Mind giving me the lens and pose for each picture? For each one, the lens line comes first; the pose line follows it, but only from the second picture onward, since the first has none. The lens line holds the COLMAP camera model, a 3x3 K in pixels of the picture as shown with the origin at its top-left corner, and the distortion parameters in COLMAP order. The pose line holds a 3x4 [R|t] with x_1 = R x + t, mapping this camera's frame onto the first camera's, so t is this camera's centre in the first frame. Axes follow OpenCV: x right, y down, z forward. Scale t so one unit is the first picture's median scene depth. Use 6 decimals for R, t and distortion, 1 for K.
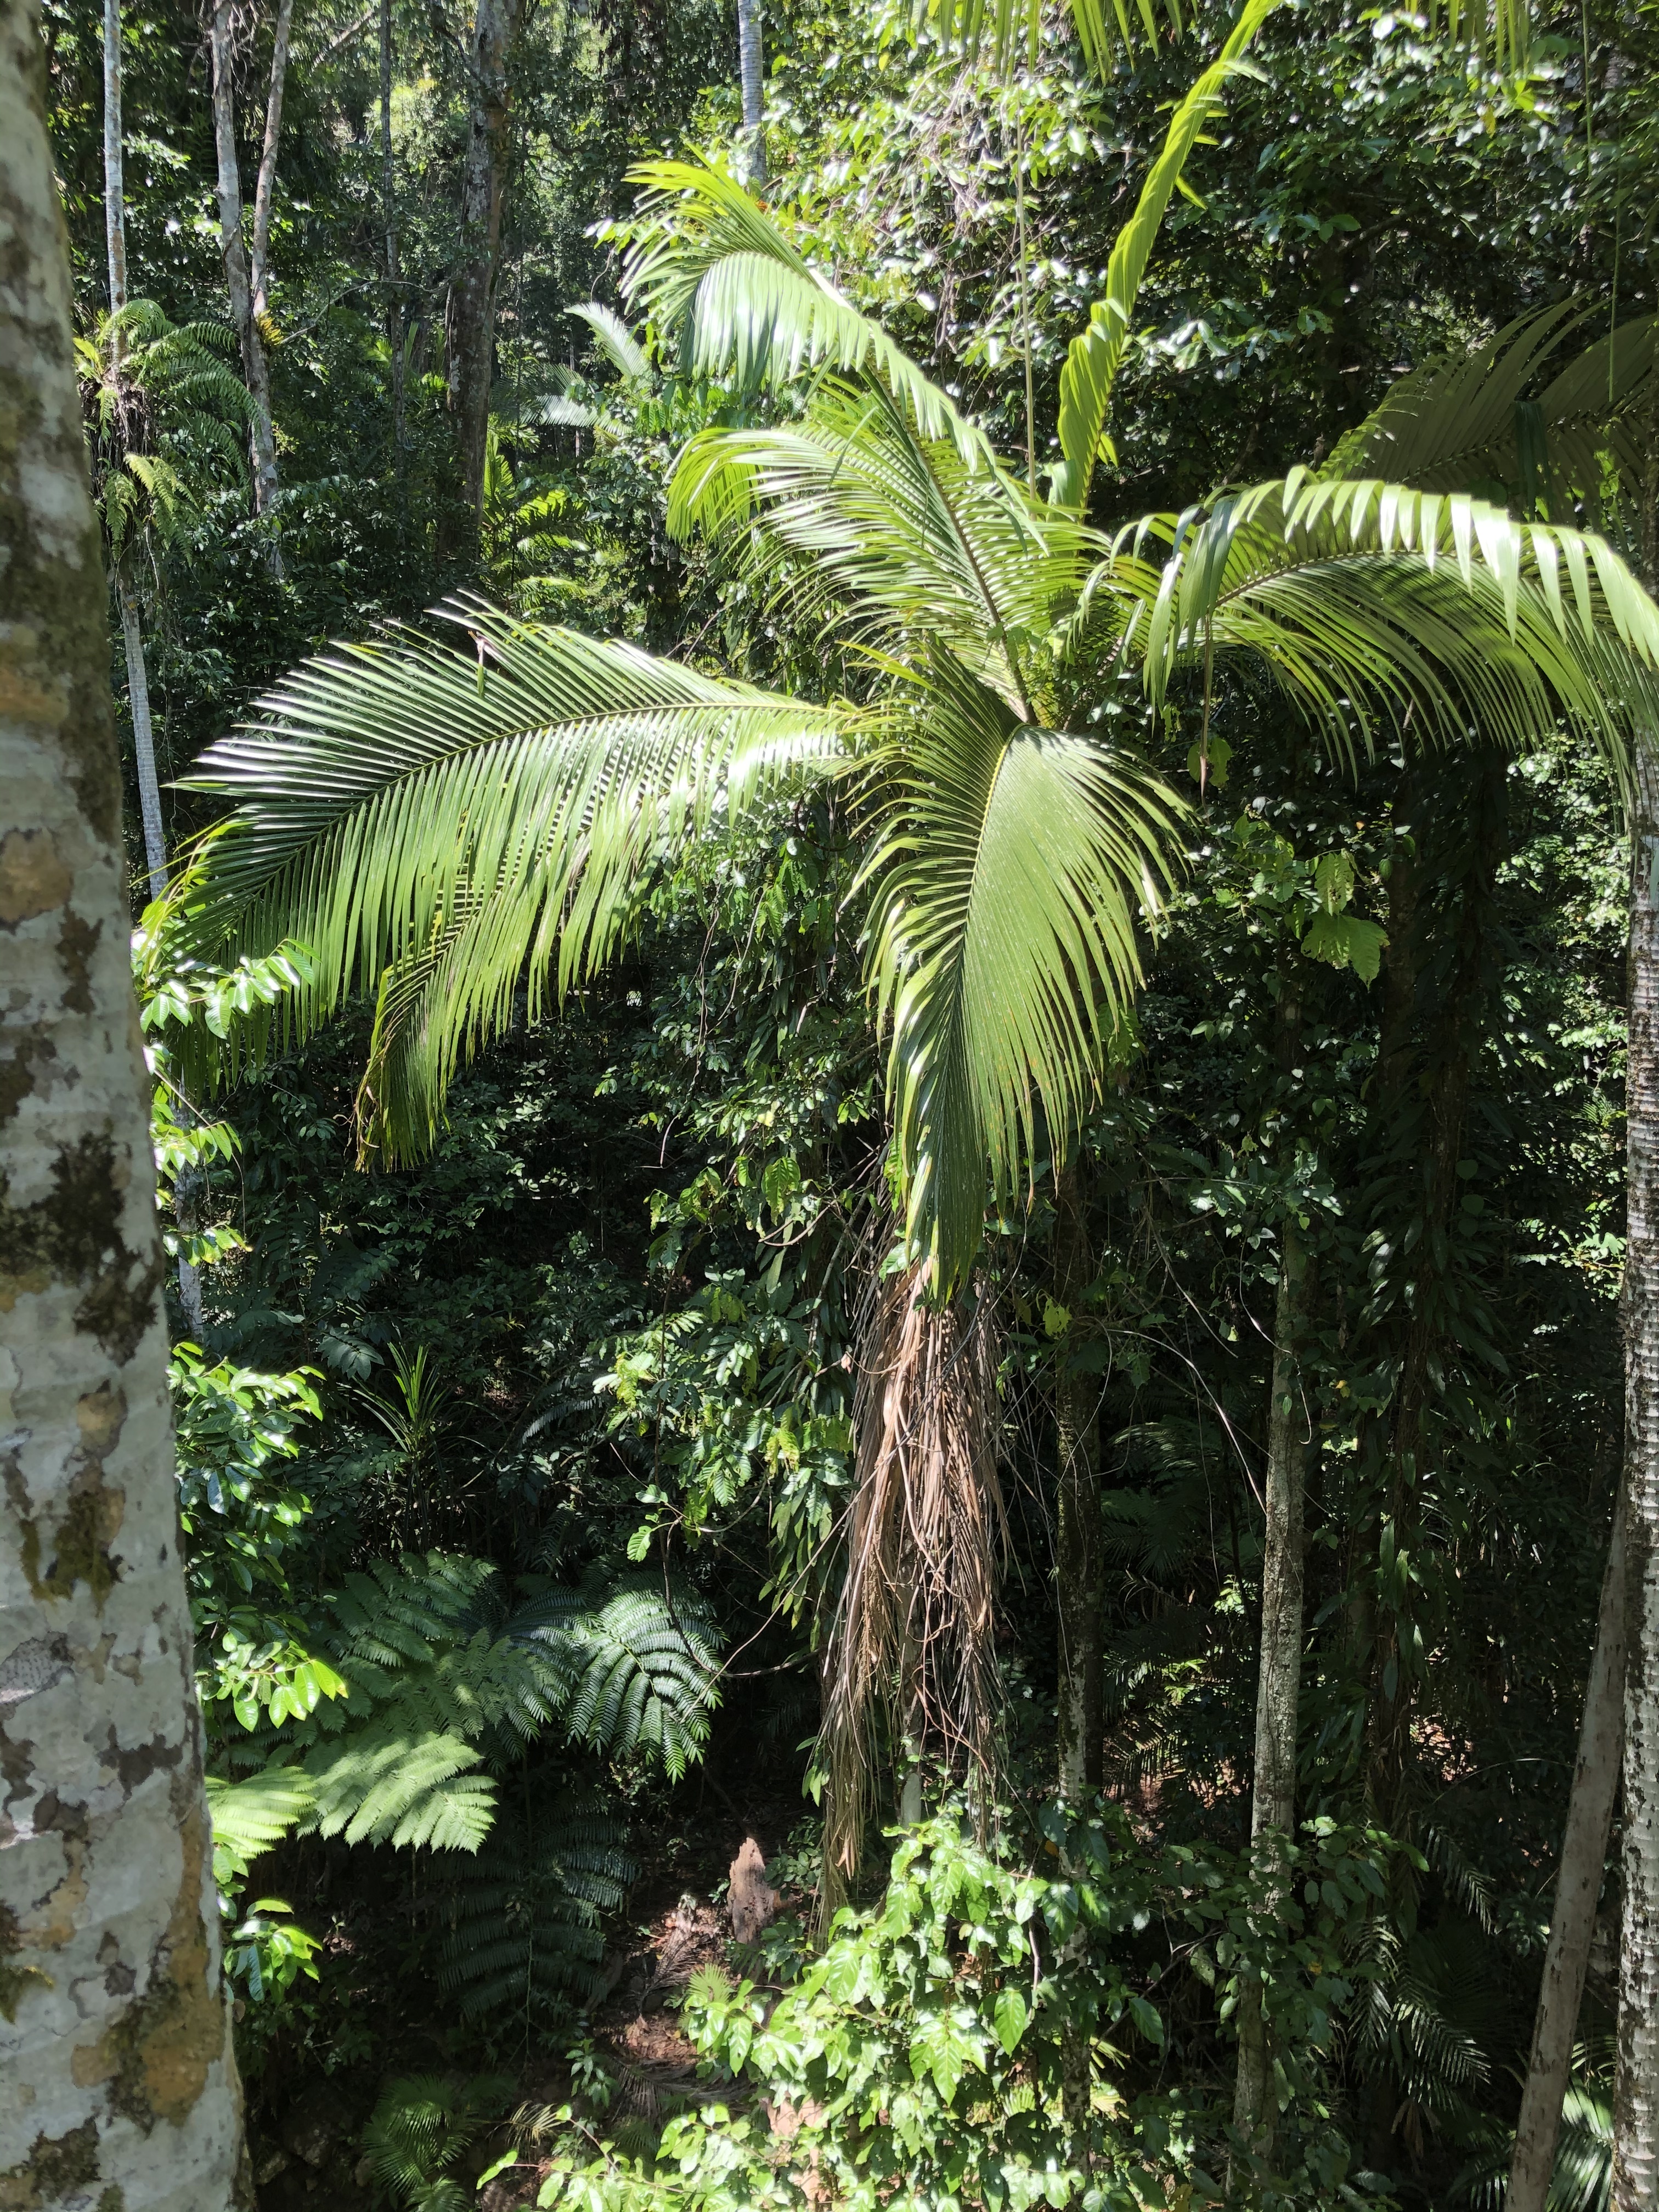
lens RADIAL K [[1752.3, 0, 829.5], [0, 1752.3, 1106.0], [0, 0, 1]] dist [0.003769, -0.000053]
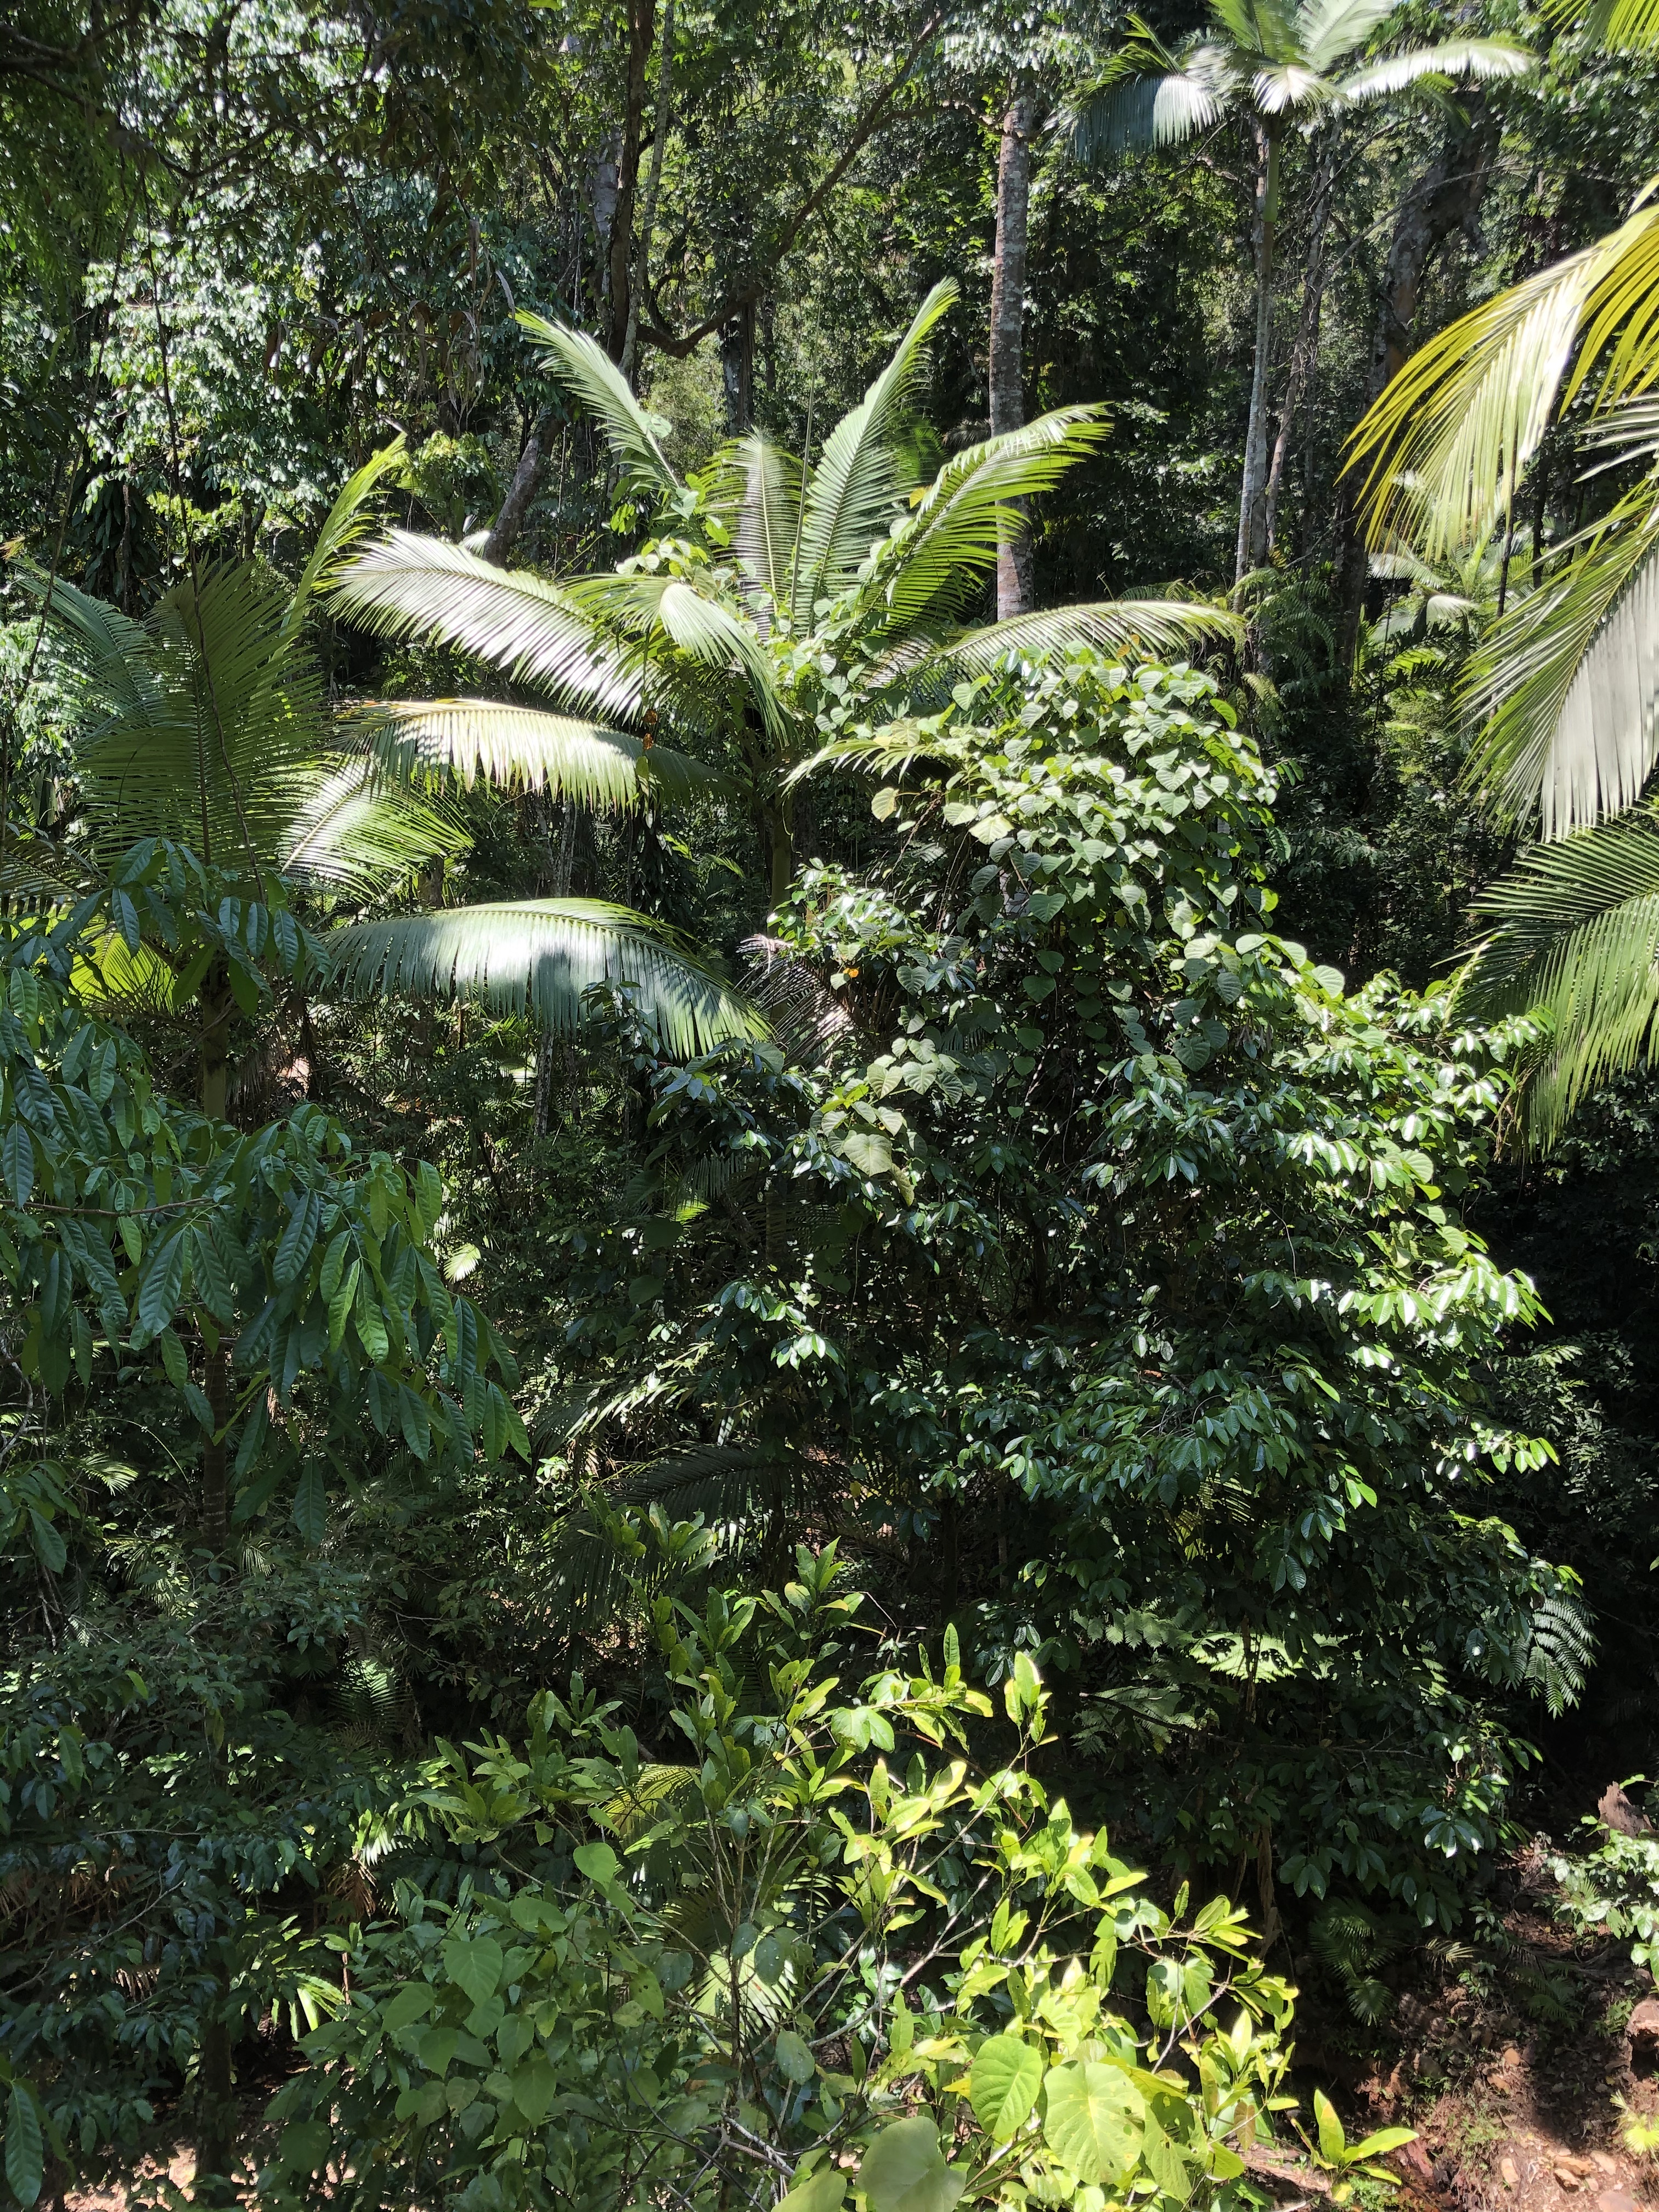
lens RADIAL K [[1752.3, 0, 829.5], [0, 1752.3, 1106.0], [0, 0, 1]] dist [0.003769, -0.000053]
pose [[0.933187, 0.051747, -0.355645, -0.159890], [-0.071671, 0.996498, -0.043067, 0.056527], [0.352171, 0.065679, 0.933628, -0.365684]]
